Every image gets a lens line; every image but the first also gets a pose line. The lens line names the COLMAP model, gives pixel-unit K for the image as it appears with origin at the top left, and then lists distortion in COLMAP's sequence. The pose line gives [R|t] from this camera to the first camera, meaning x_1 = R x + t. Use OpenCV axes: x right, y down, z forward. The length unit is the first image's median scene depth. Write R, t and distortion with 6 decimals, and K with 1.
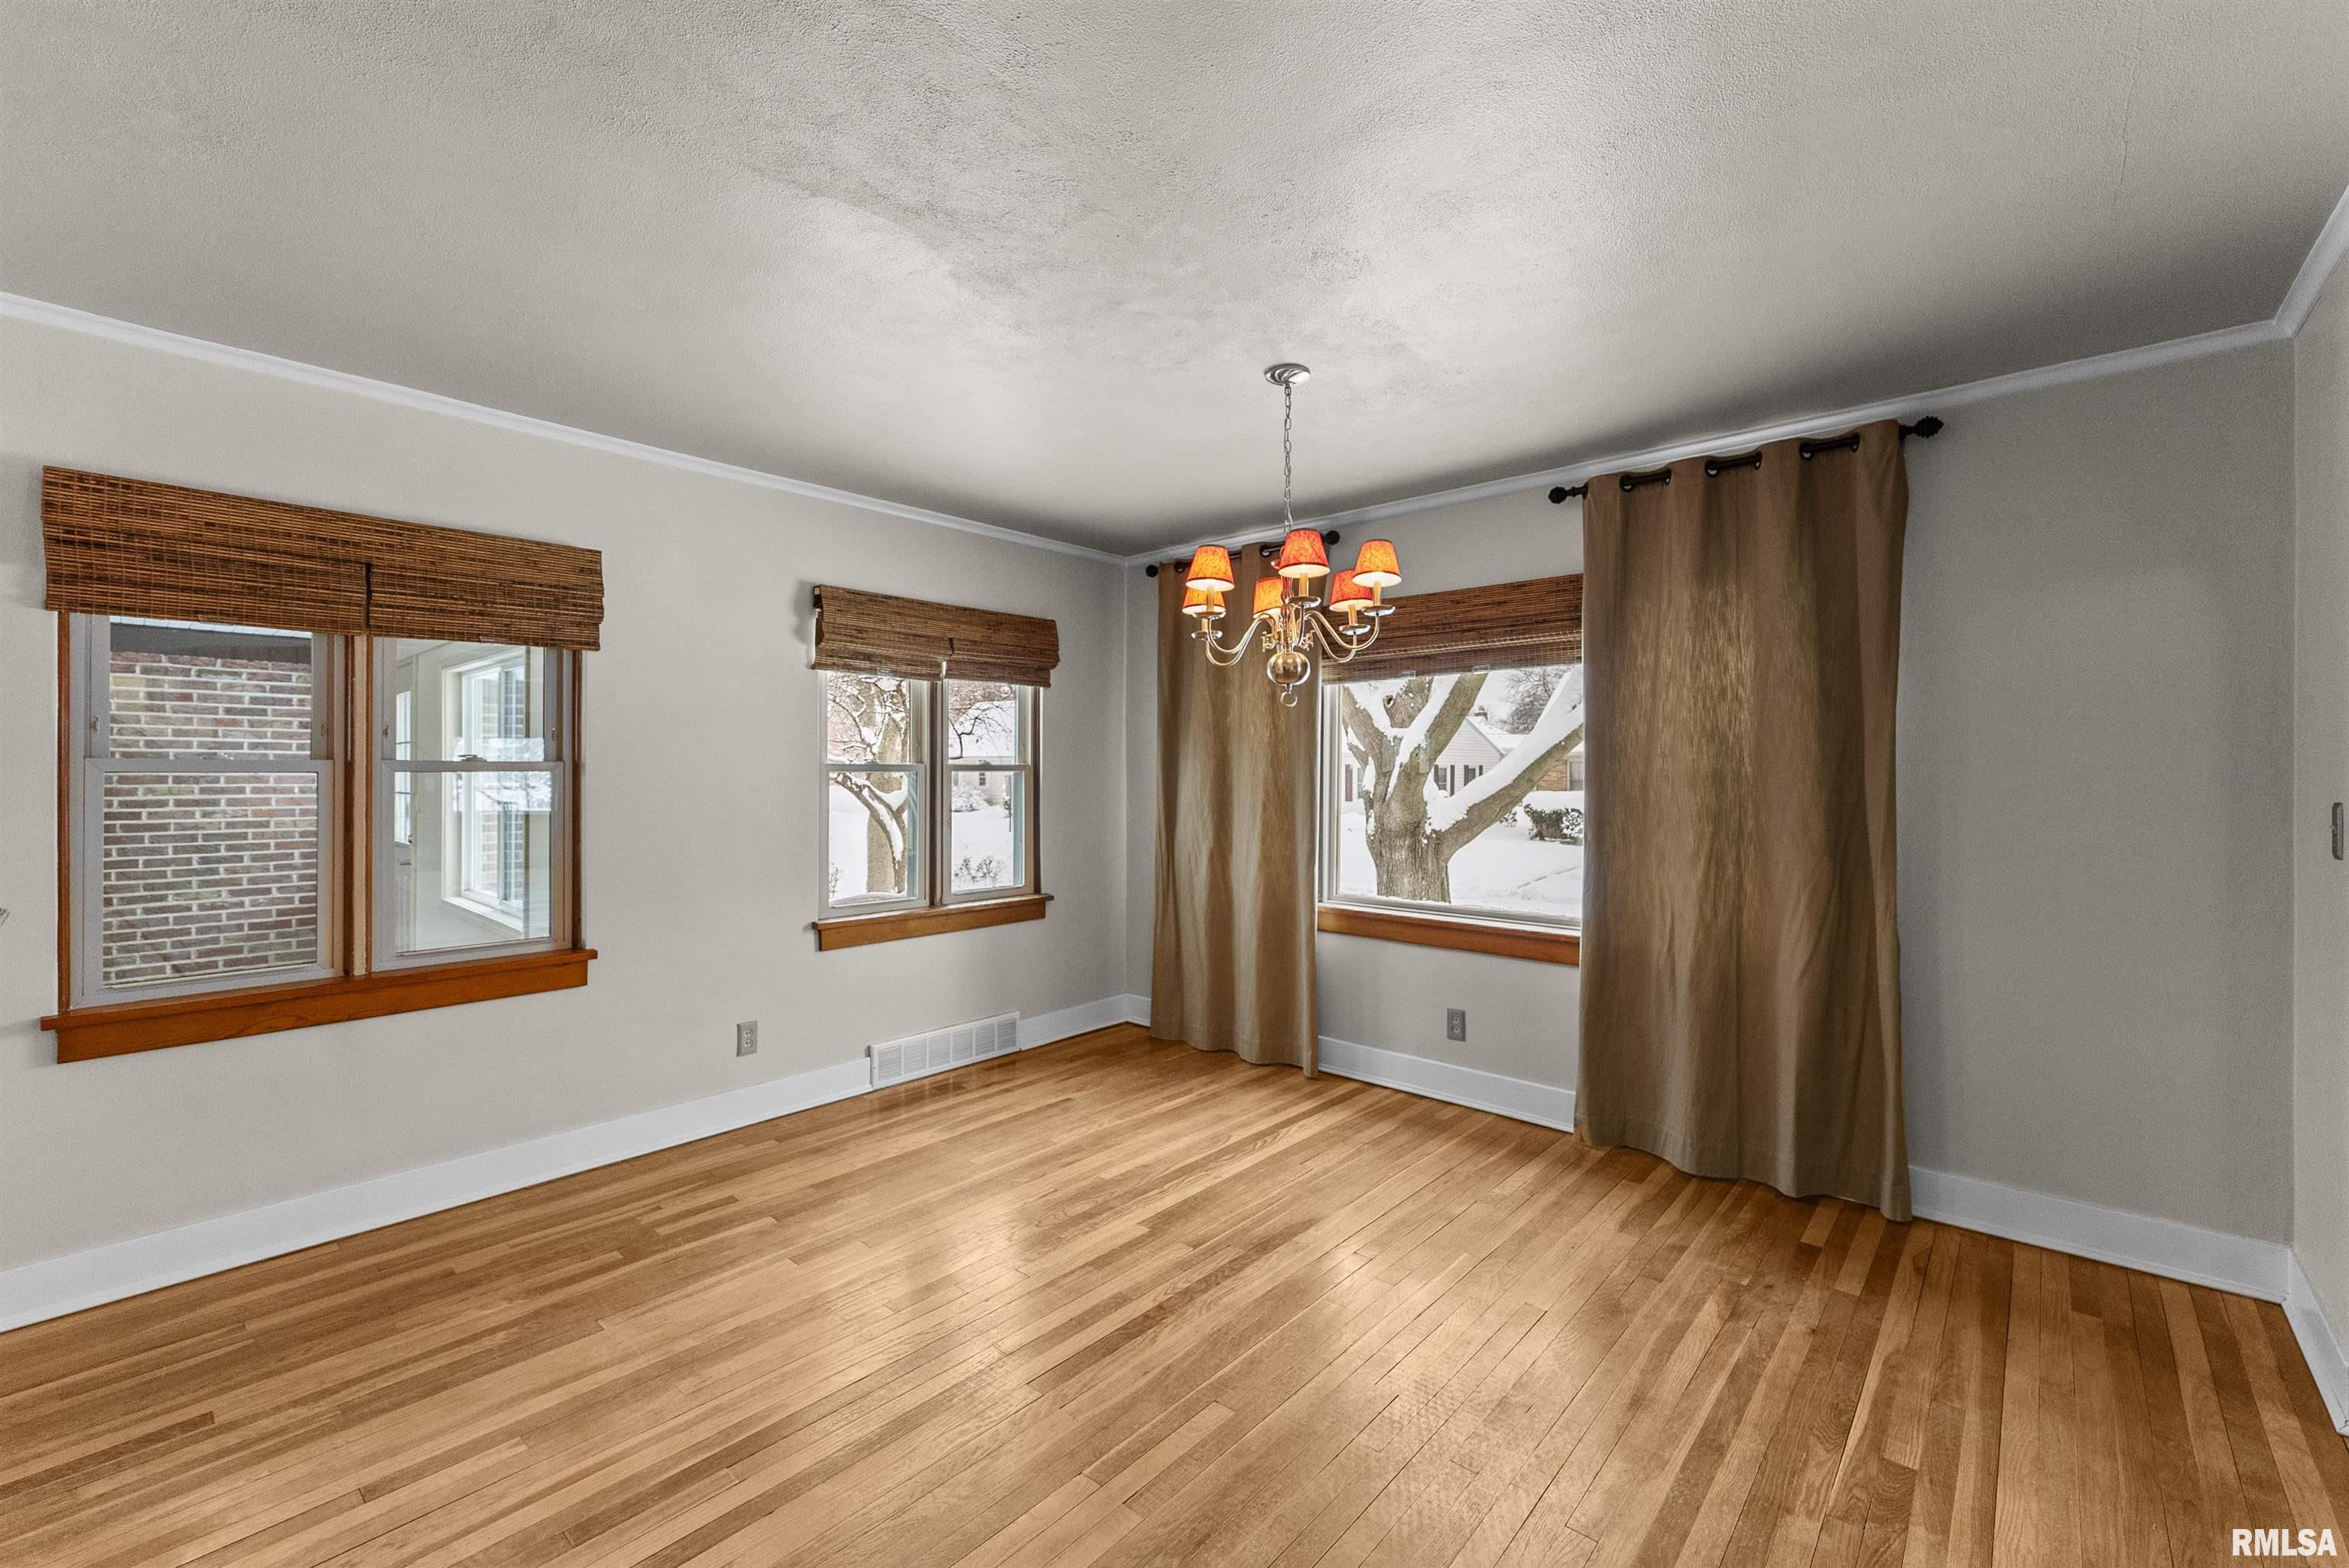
lens RADIAL K [[978.2, 0, 1163.7], [0, 978.2, 768.2], [0, 0, 1]] dist [-0.001510, -0.000080]
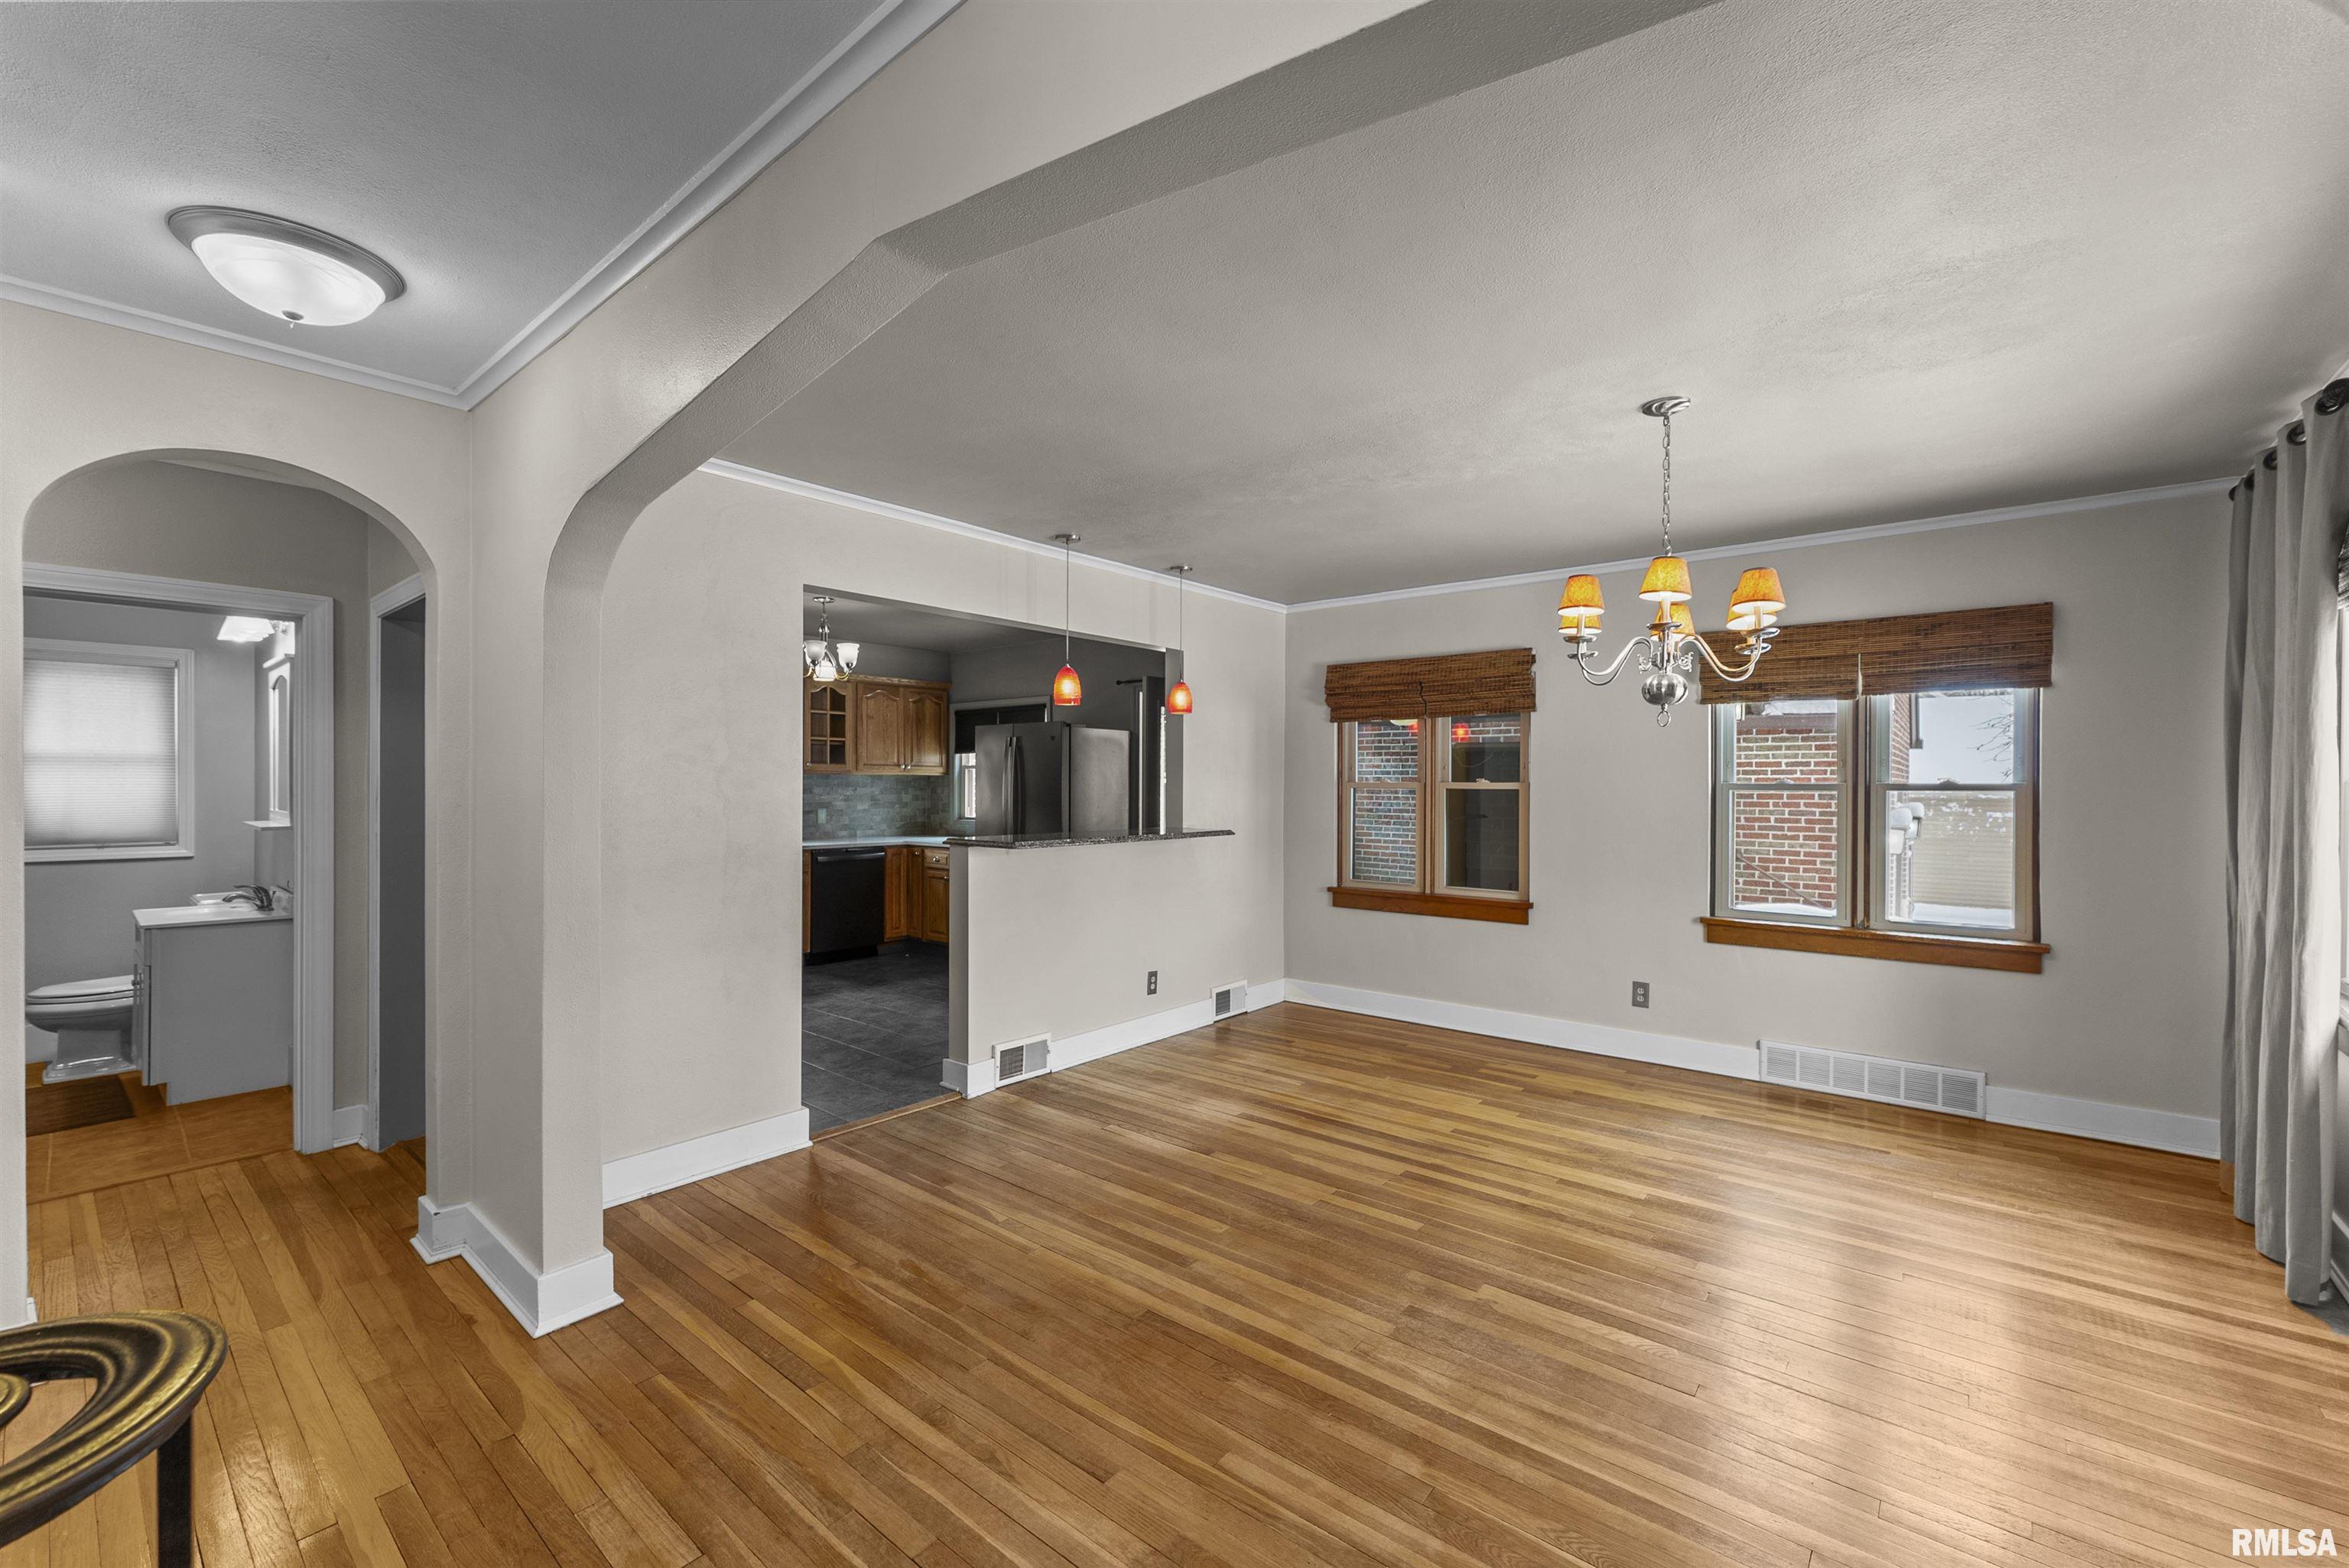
lens RADIAL K [[979.9, 0, 1174.5], [0, 979.9, 784.0], [0, 0, 1]] dist [-0.000209, 0.000178]
pose [[0.029268, -0.003855, -0.999564, 0.990045], [-0.003783, 0.999985, -0.003967, 0.003880], [0.999564, 0.003897, 0.029253, 0.390570]]
